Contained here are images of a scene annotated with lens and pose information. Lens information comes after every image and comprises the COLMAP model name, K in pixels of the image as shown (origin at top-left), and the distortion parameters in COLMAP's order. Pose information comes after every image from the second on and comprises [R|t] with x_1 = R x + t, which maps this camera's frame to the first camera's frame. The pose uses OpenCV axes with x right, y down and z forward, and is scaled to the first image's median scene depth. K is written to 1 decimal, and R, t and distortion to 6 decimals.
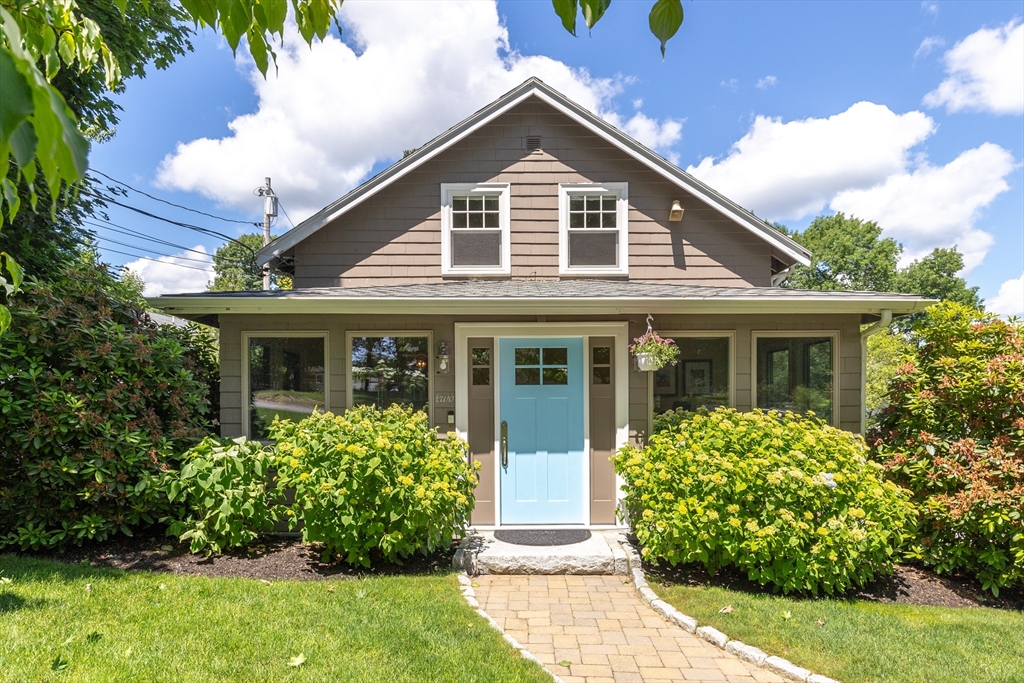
lens RADIAL K [[585.2, 0, 515.2], [0, 585.2, 396.1], [0, 0, 1]] dist [0.008230, -0.002825]
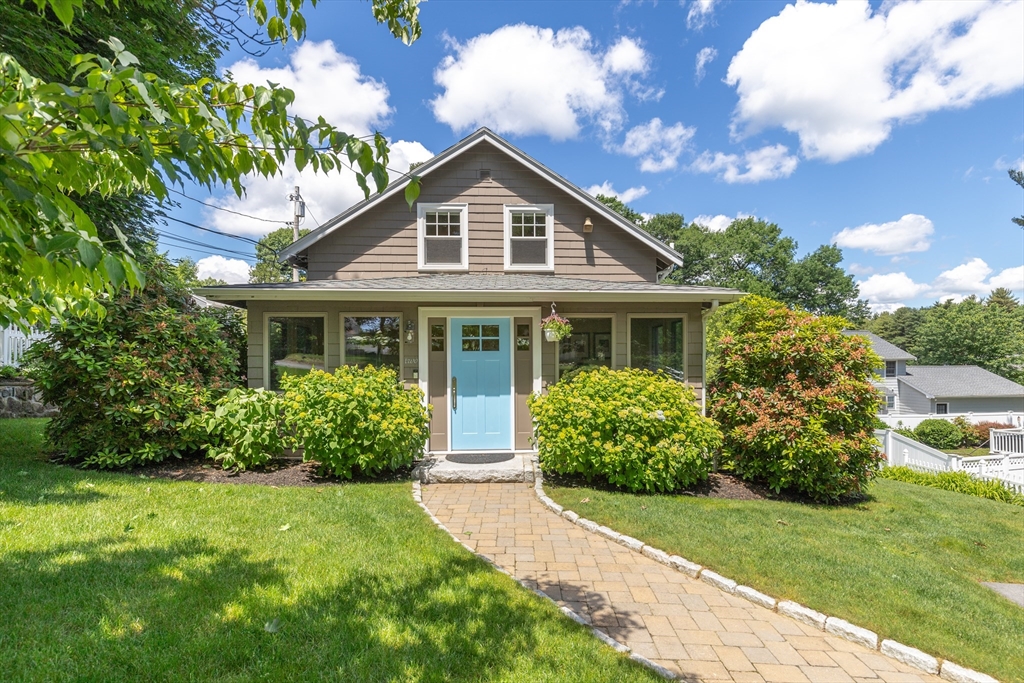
lens RADIAL K [[466.3, 0, 520.1], [0, 466.3, 356.2], [0, 0, 1]] dist [0.004273, 0.000103]
pose [[0.999213, -0.000116, 0.039666, 0.102721], [0.000316, 0.999987, -0.005056, -0.000998], [-0.039664, 0.005065, 0.999200, -0.137000]]
